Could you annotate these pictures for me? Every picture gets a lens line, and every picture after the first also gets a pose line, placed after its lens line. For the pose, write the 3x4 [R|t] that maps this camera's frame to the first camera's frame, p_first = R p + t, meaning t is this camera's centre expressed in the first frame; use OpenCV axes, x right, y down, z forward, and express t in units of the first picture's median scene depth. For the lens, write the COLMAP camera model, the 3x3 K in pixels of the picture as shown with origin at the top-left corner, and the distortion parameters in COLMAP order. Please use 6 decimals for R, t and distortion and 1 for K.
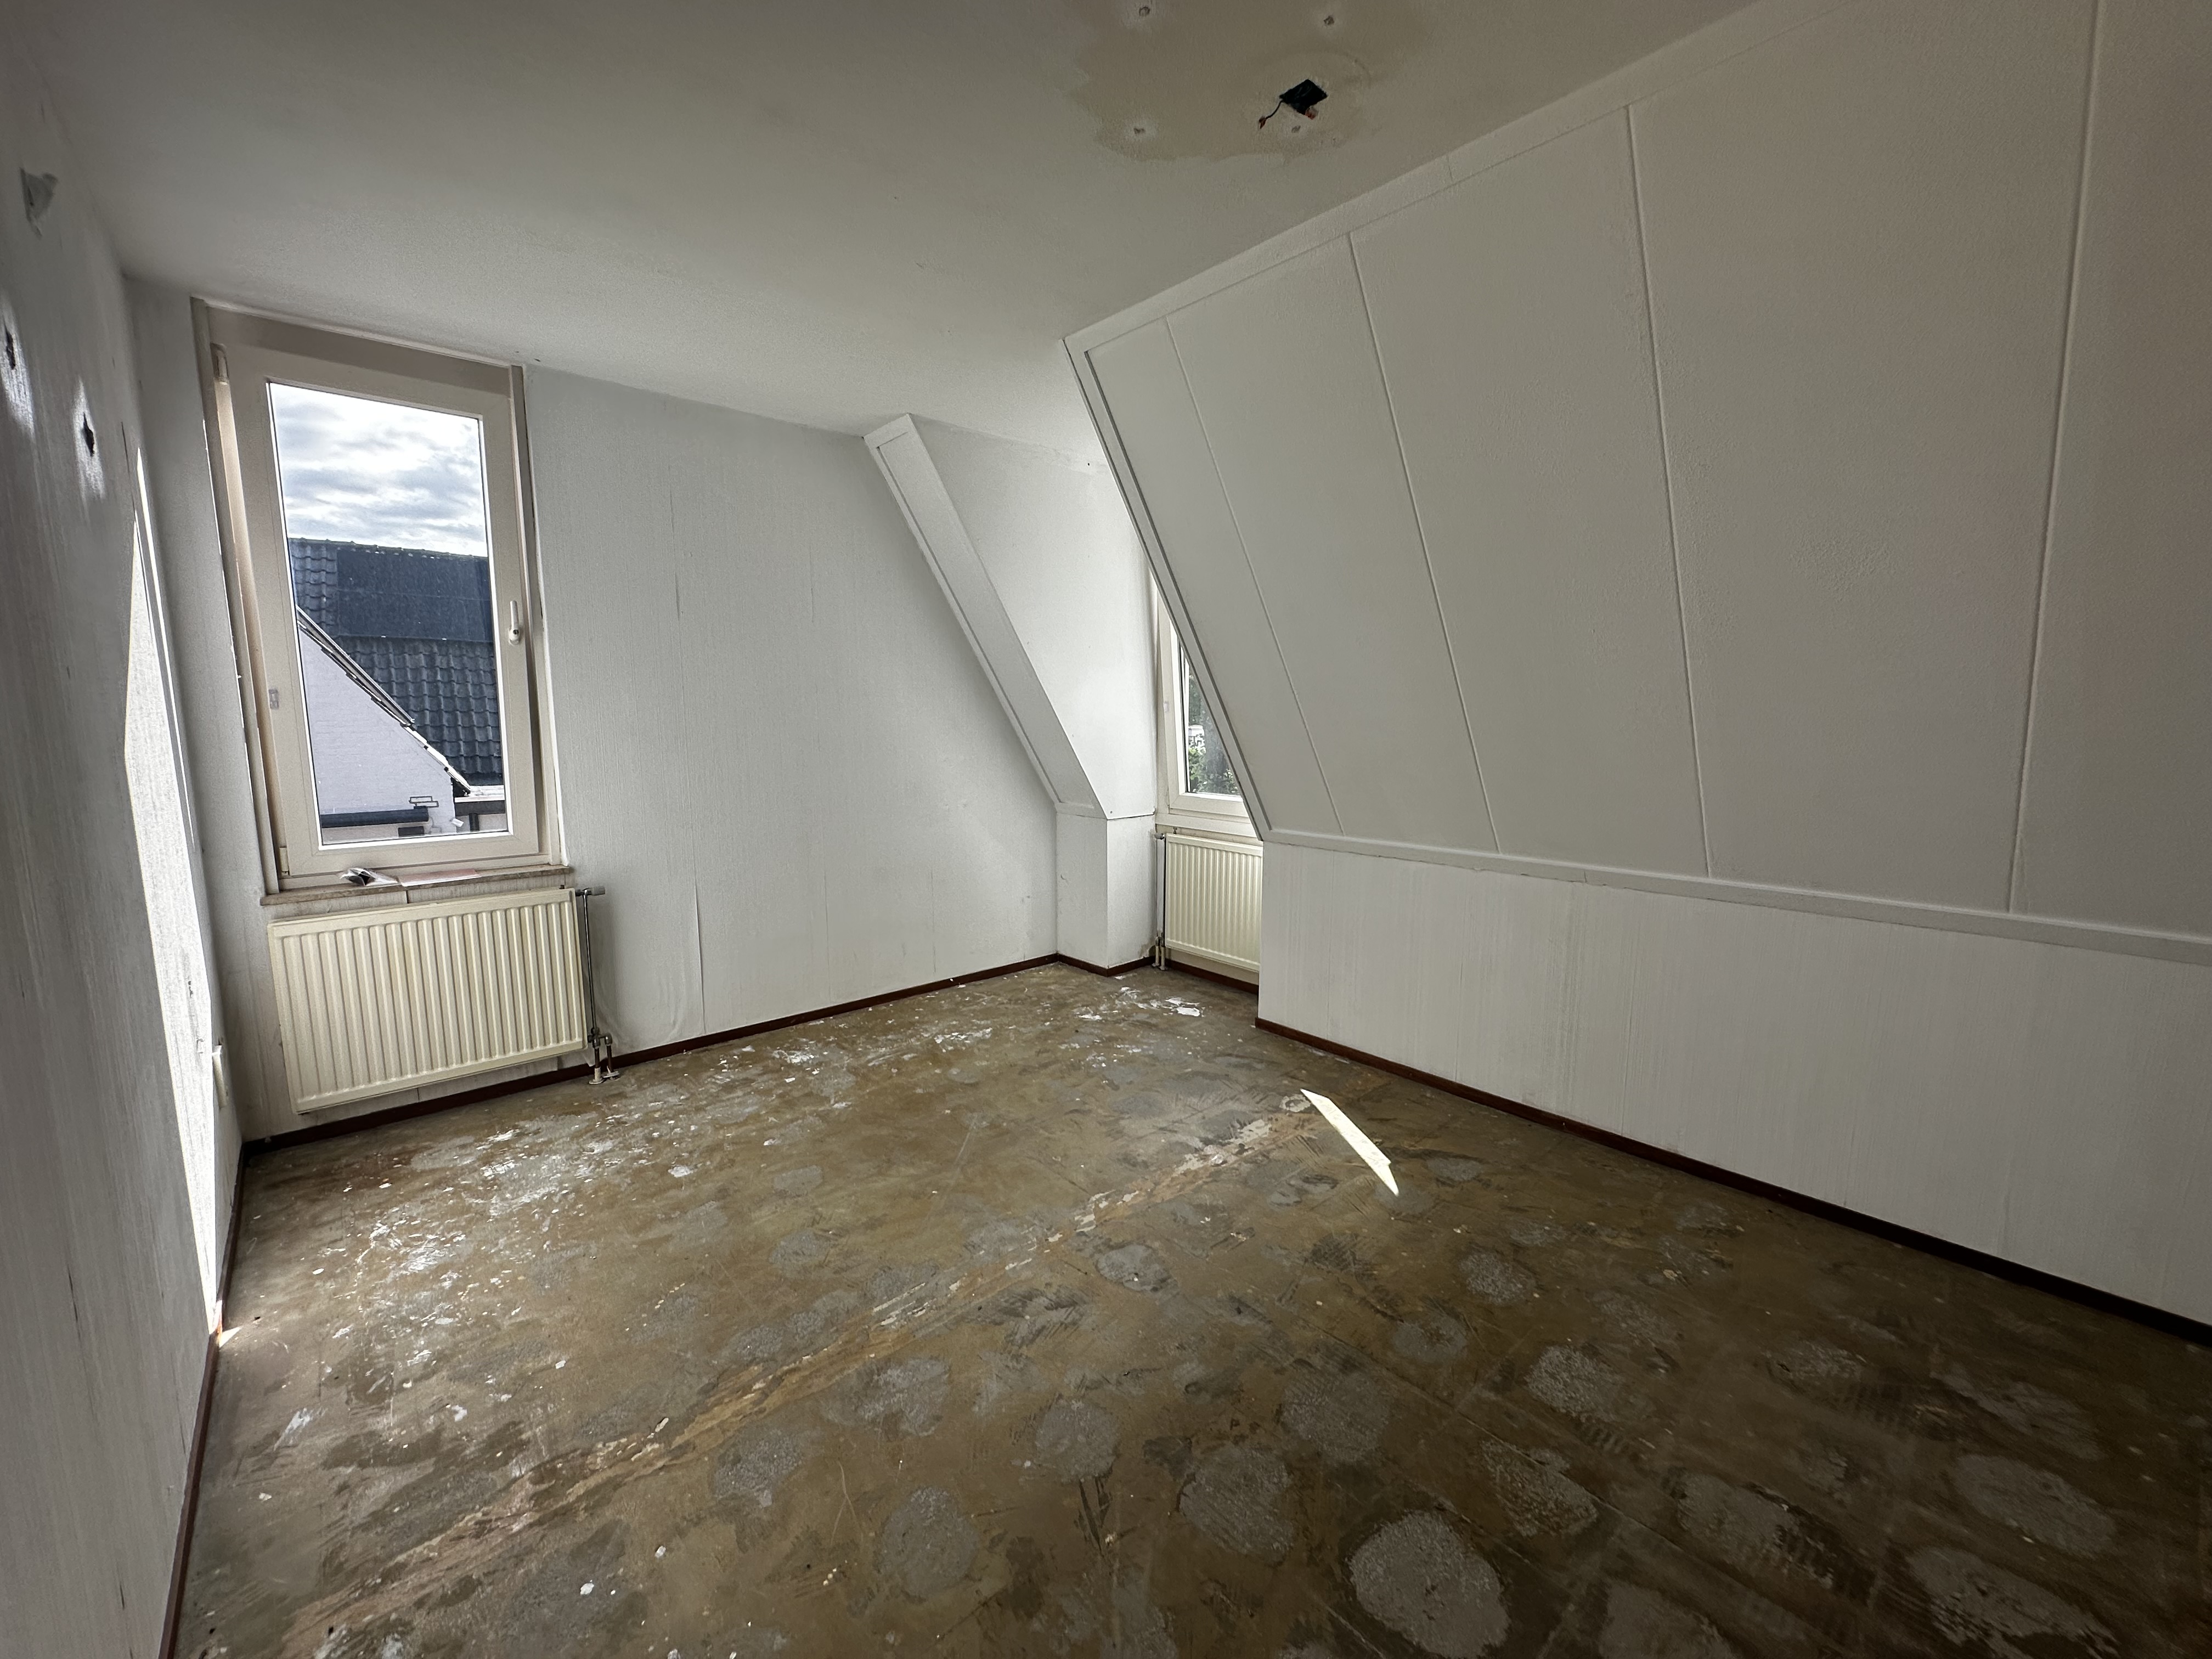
lens RADIAL K [[881.6, 0, 1110.3], [0, 881.6, 821.8], [0, 0, 1]] dist [-0.001941, 0.000360]
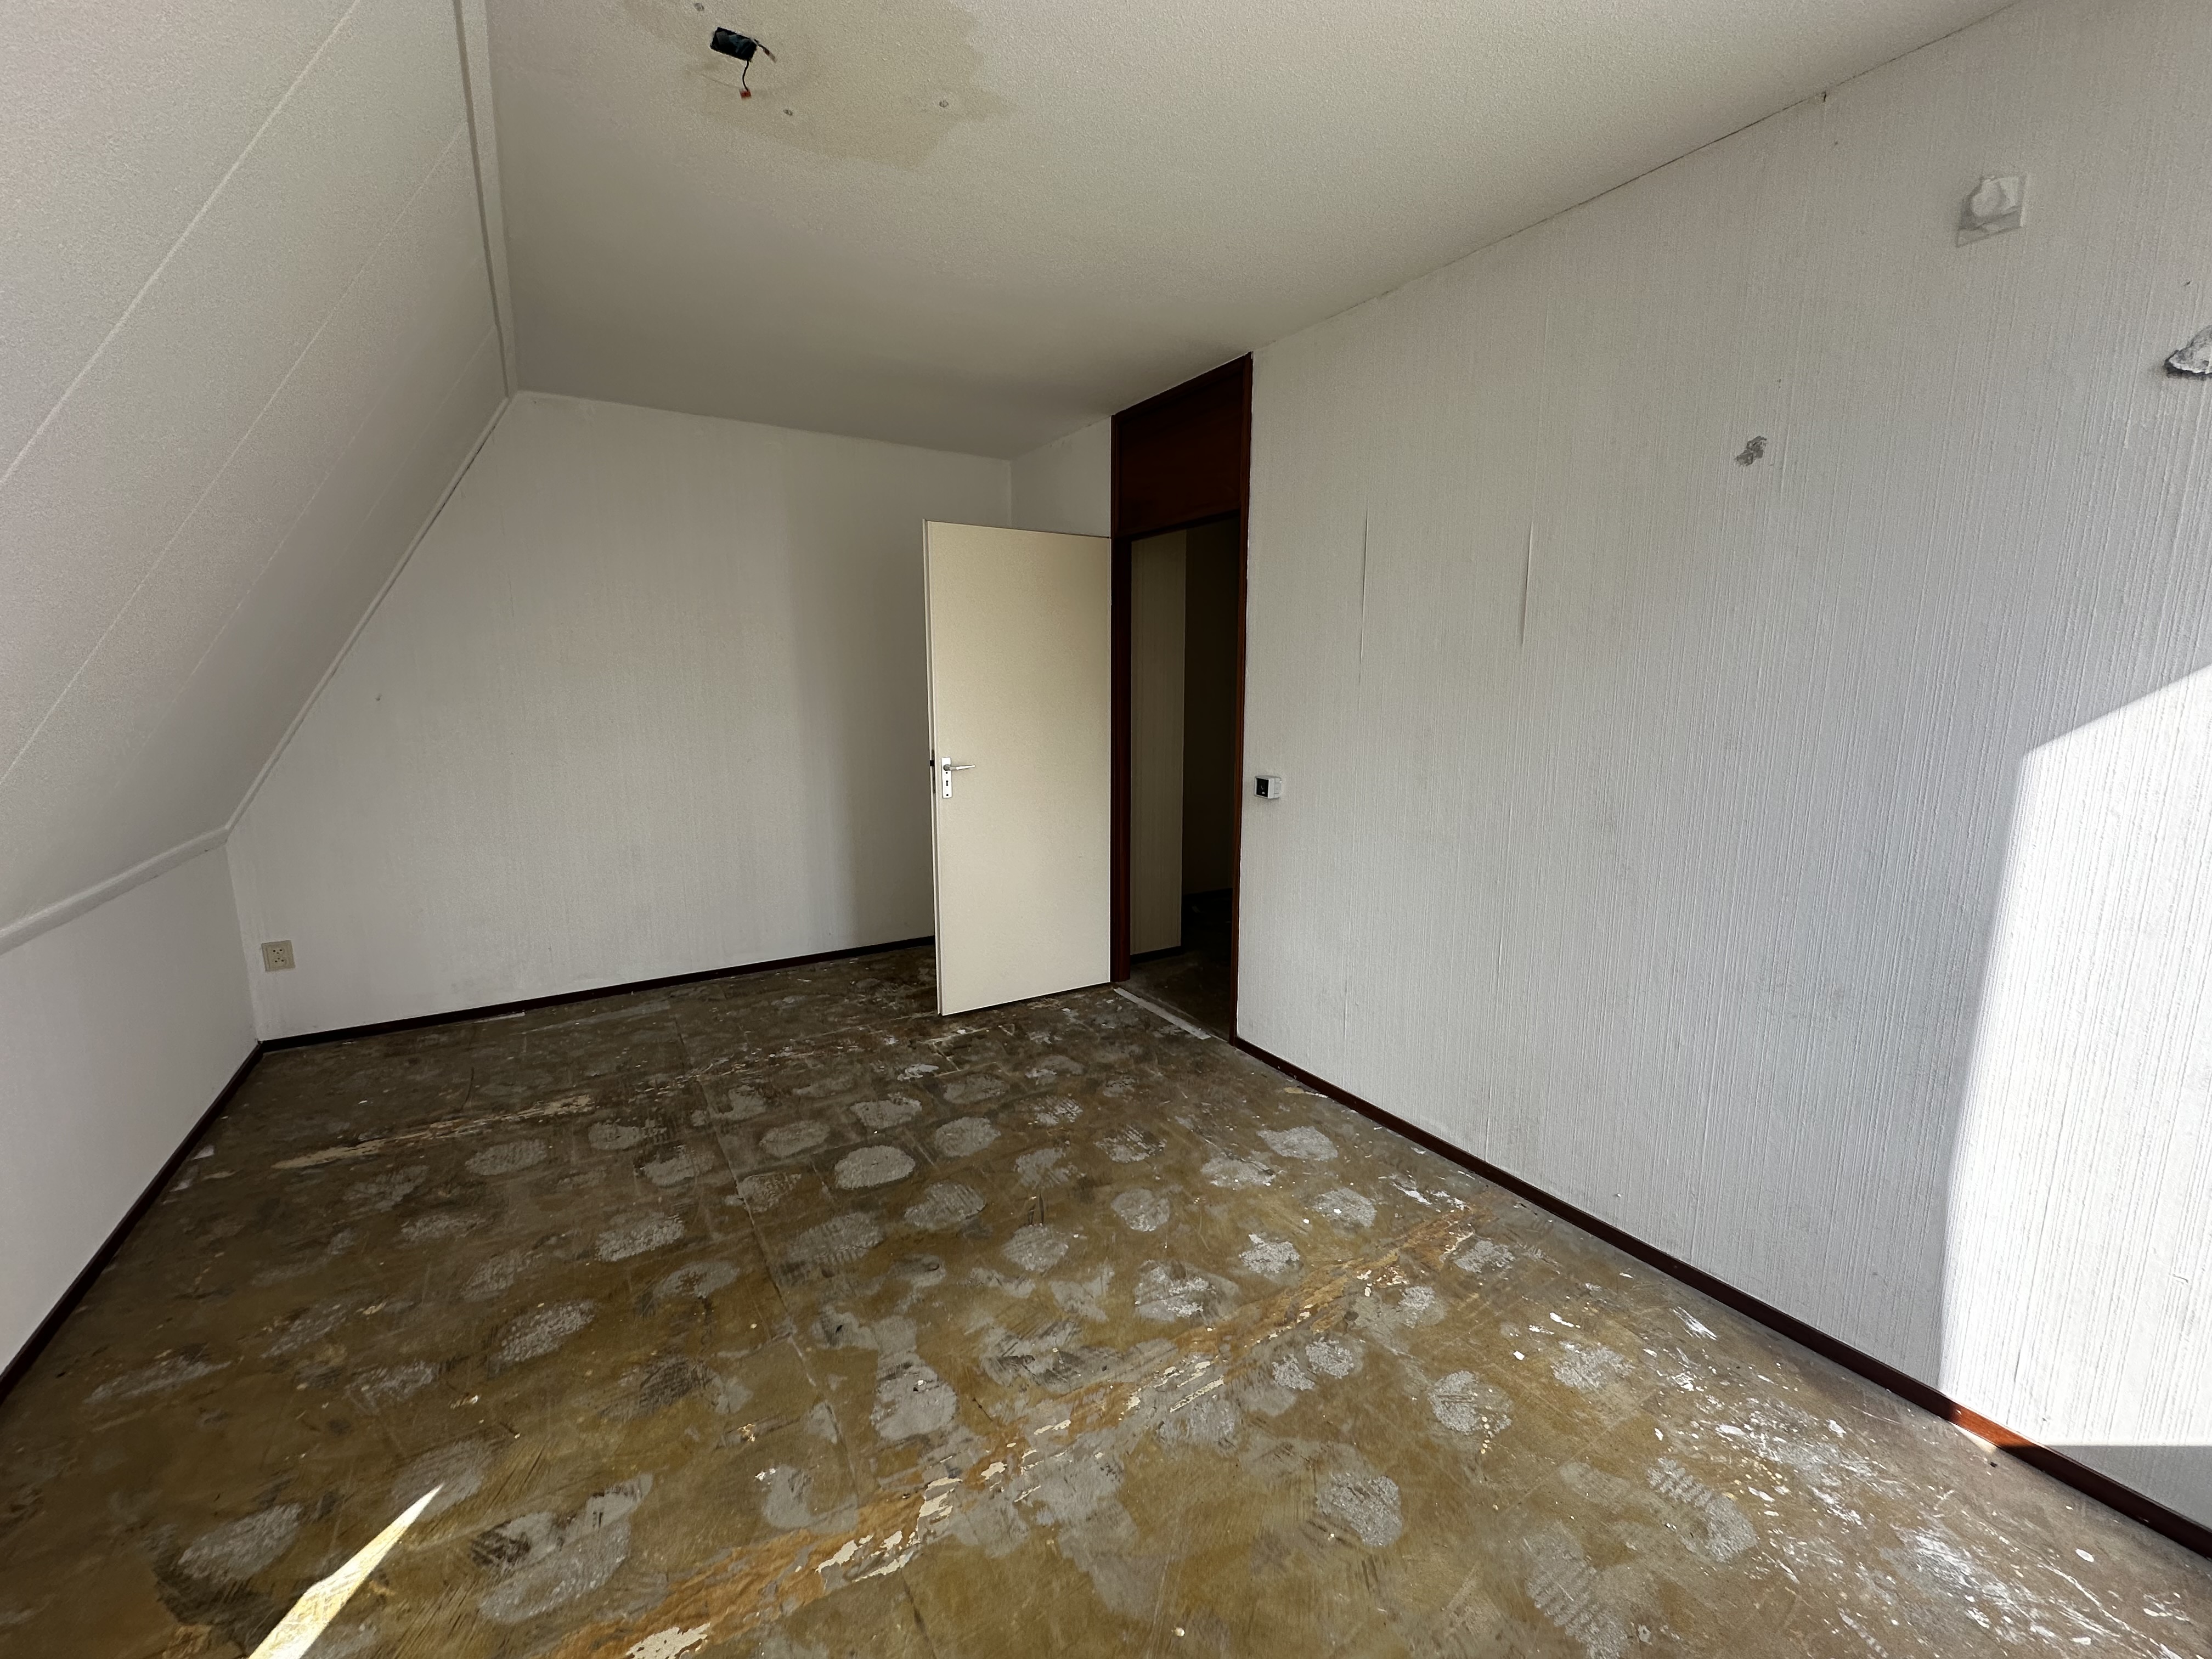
lens RADIAL K [[881.6, 0, 1105.8], [0, 881.6, 826.0], [0, 0, 1]] dist [-0.001941, 0.000360]
pose [[-0.985075, -0.026551, 0.170065, -0.290670], [0.023028, 0.958821, 0.283076, -0.237165], [-0.170578, 0.282767, -0.943899, 1.713888]]
